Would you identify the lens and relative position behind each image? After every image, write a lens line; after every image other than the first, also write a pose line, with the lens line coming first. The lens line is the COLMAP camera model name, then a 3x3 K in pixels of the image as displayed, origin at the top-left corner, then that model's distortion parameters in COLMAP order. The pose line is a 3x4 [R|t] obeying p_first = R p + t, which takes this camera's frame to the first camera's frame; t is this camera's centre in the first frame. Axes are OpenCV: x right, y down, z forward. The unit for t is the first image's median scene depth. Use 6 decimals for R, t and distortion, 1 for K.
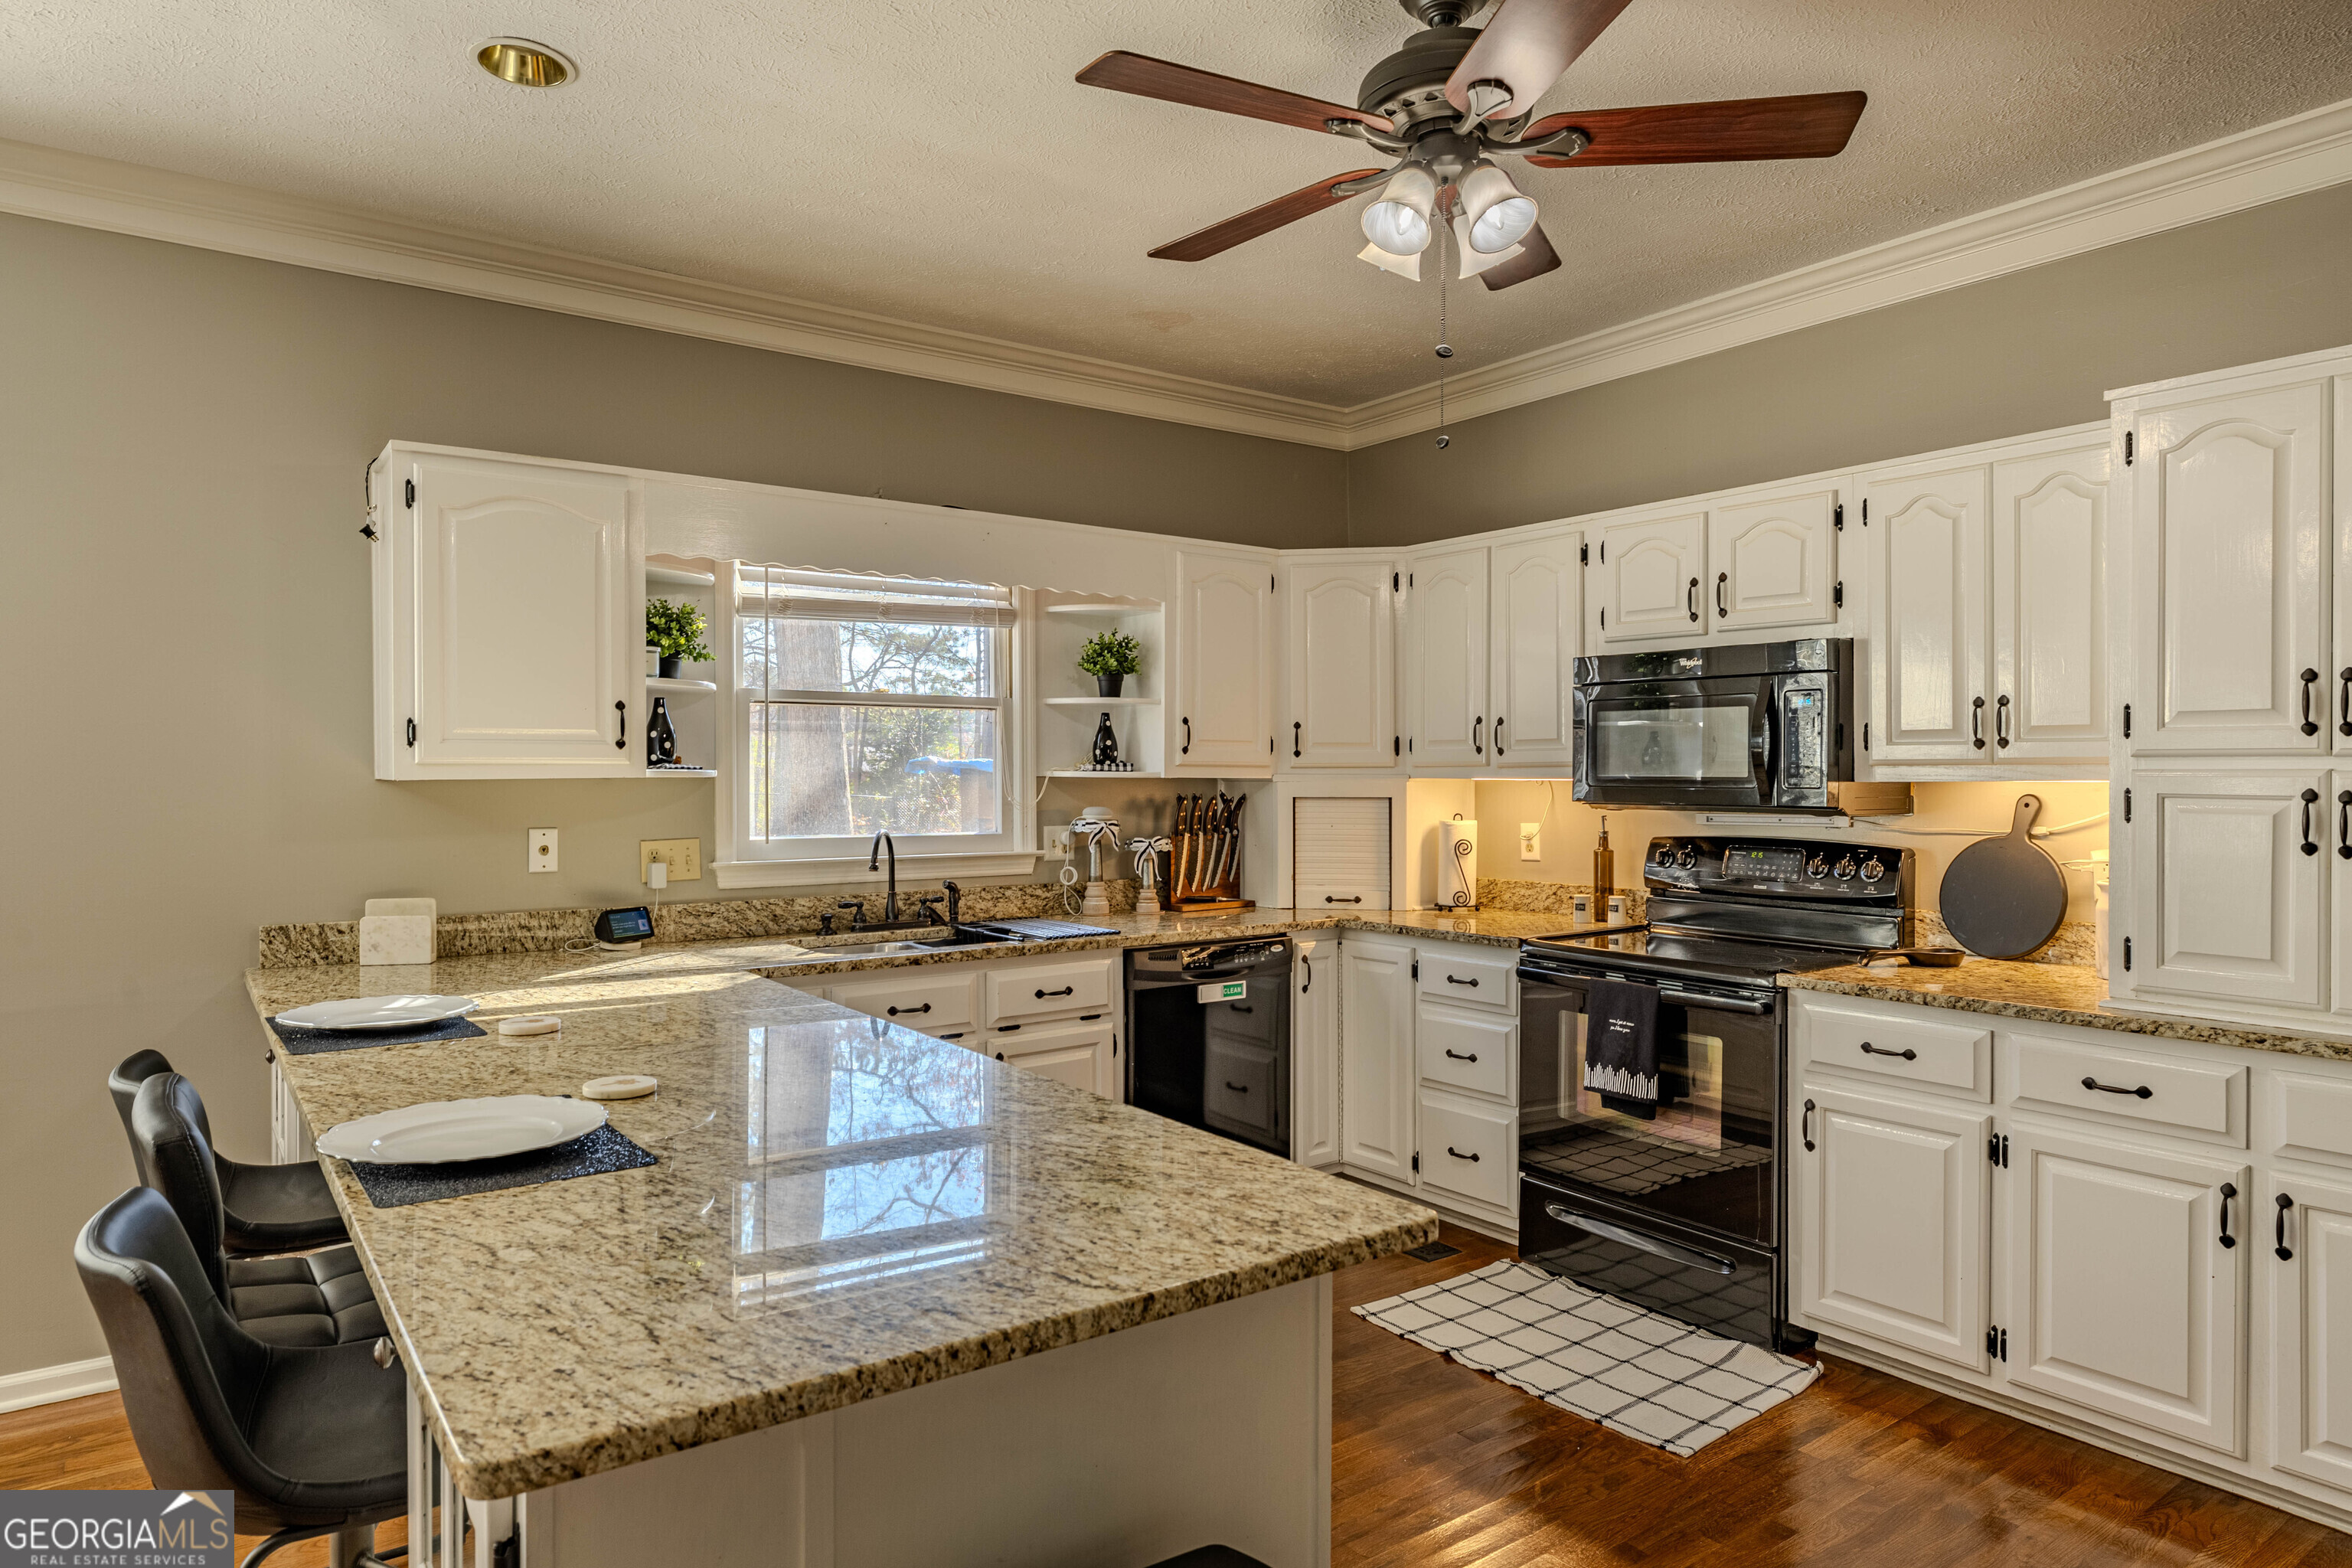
lens RADIAL K [[1410.3, 0, 1179.4], [0, 1410.3, 780.9], [0, 0, 1]] dist [0.000602, -0.000155]
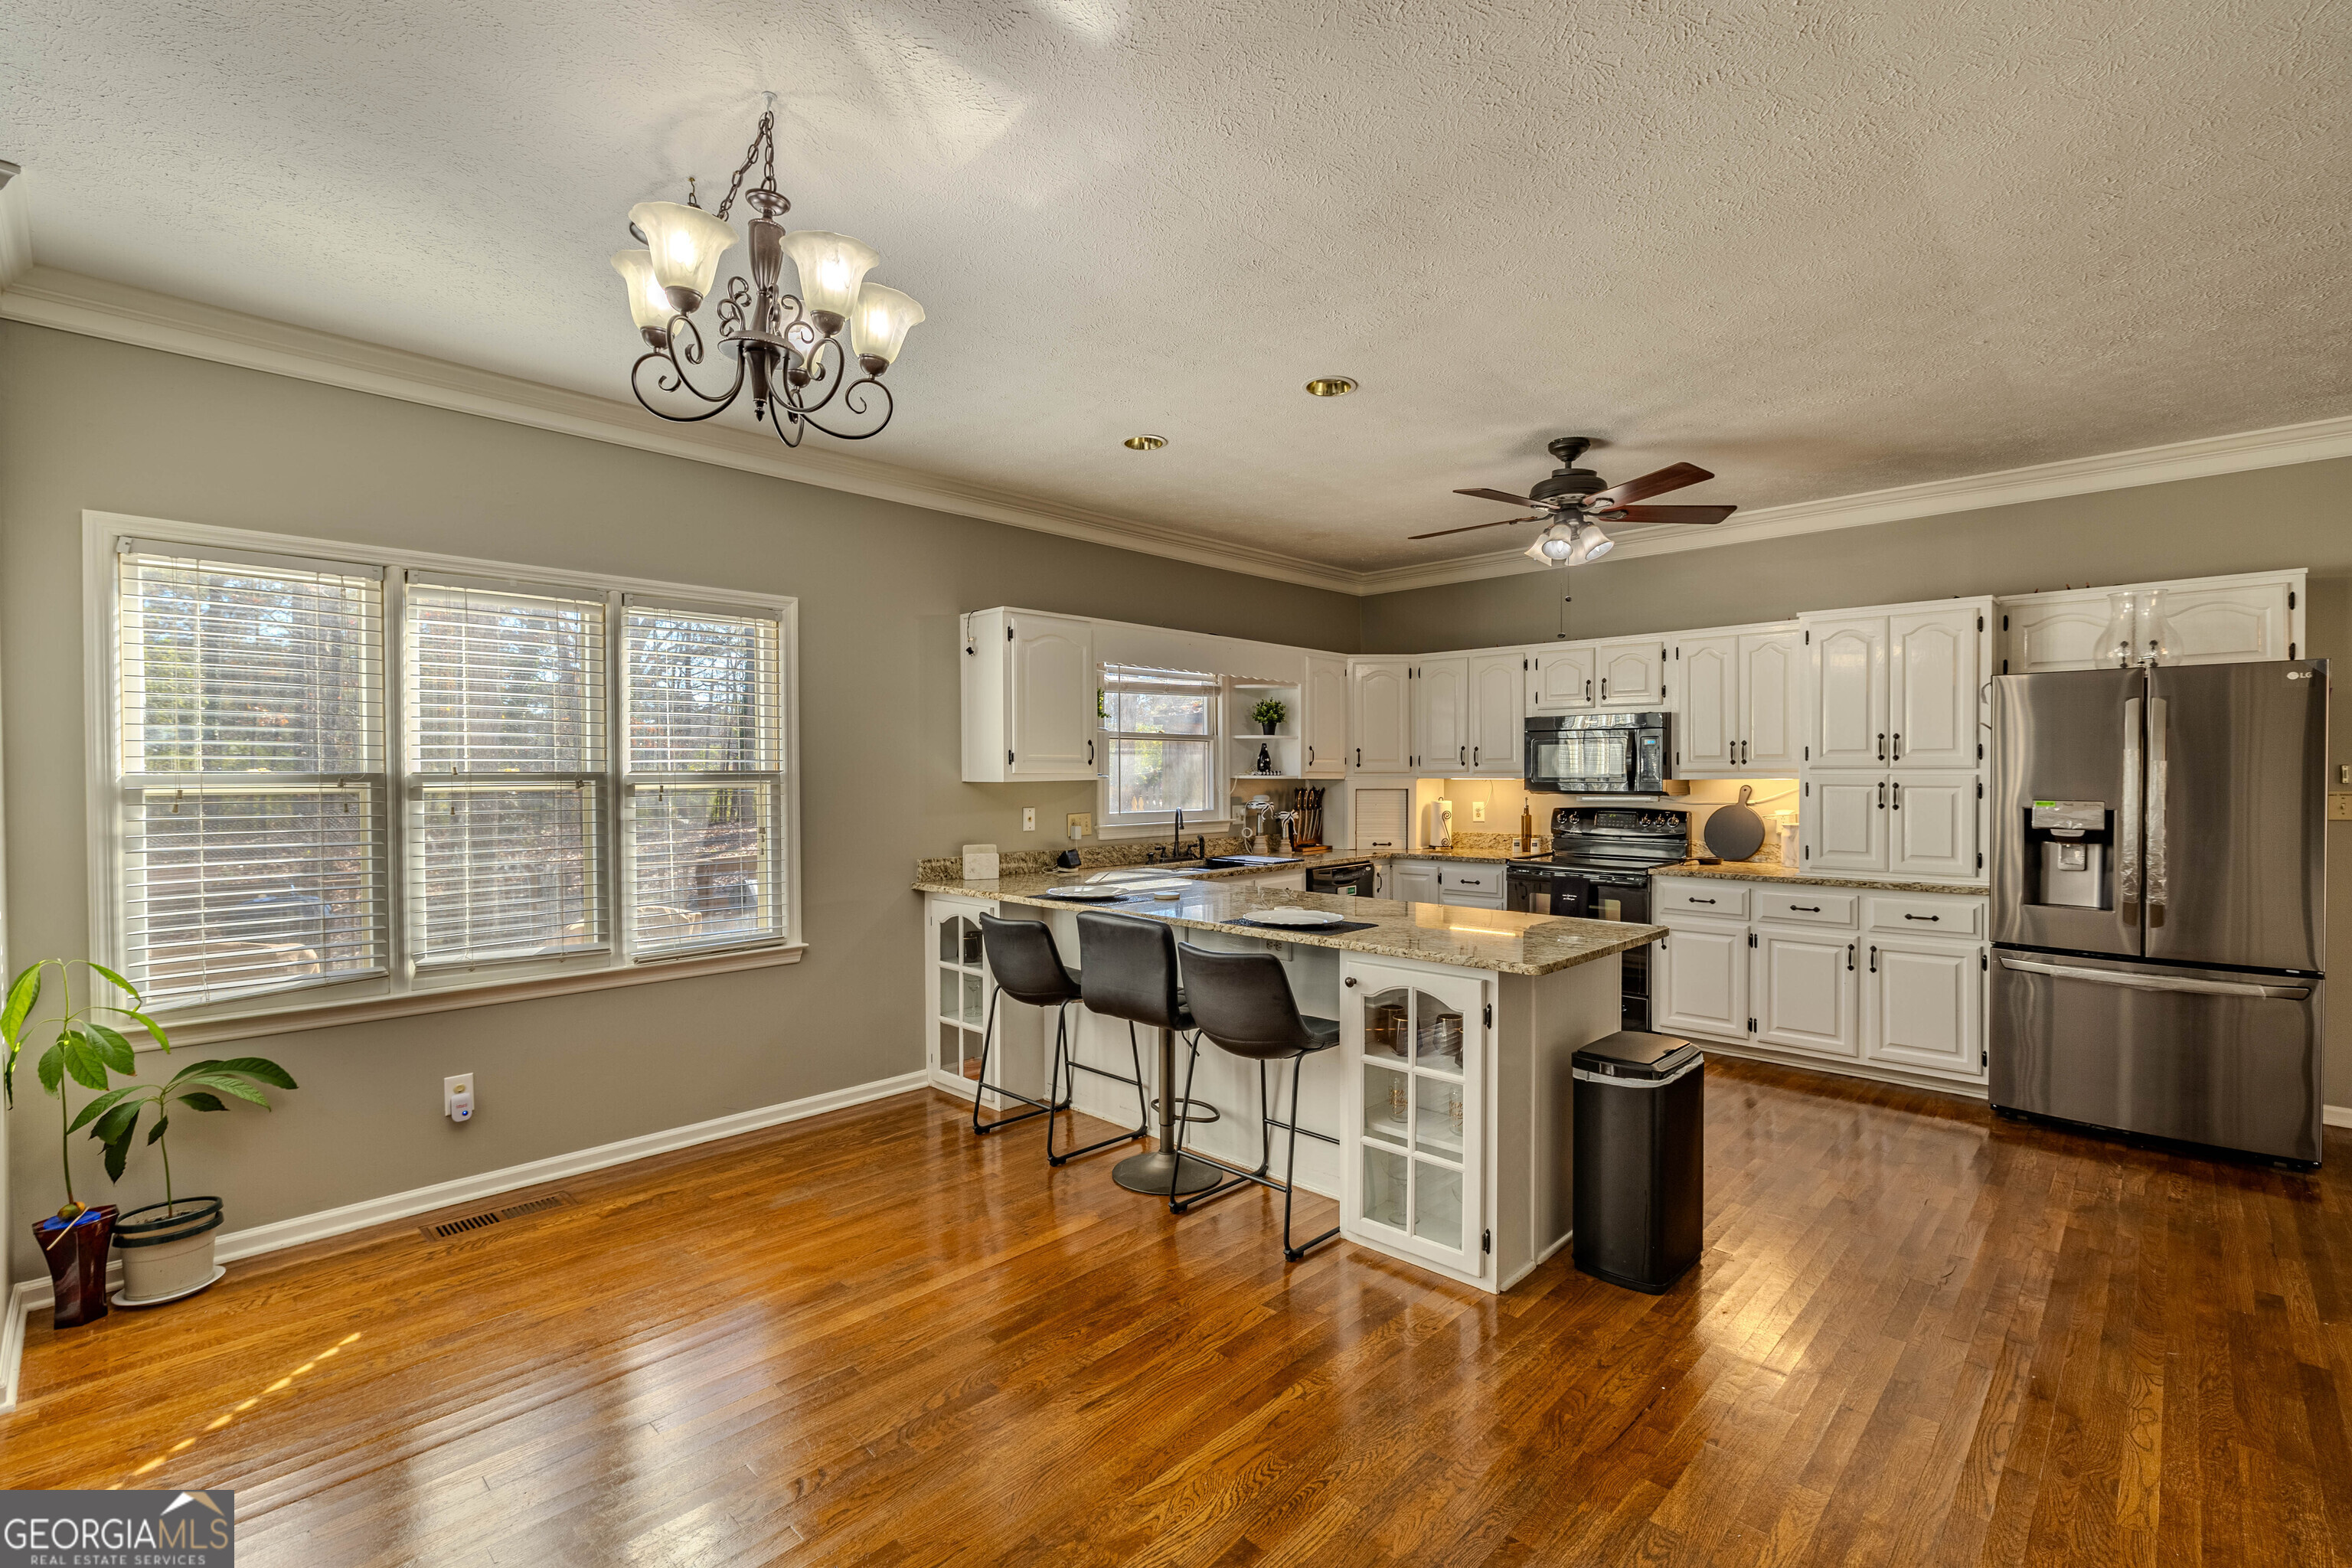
lens RADIAL K [[1074.6, 0, 1166.6], [0, 1074.6, 778.2], [0, 0, 1]] dist [-0.004657, -0.000305]
pose [[0.984296, -0.003831, 0.176483, -0.473271], [0.004094, 0.999991, -0.001127, -0.002432], [-0.176477, 0.001832, 0.984303, -0.389949]]
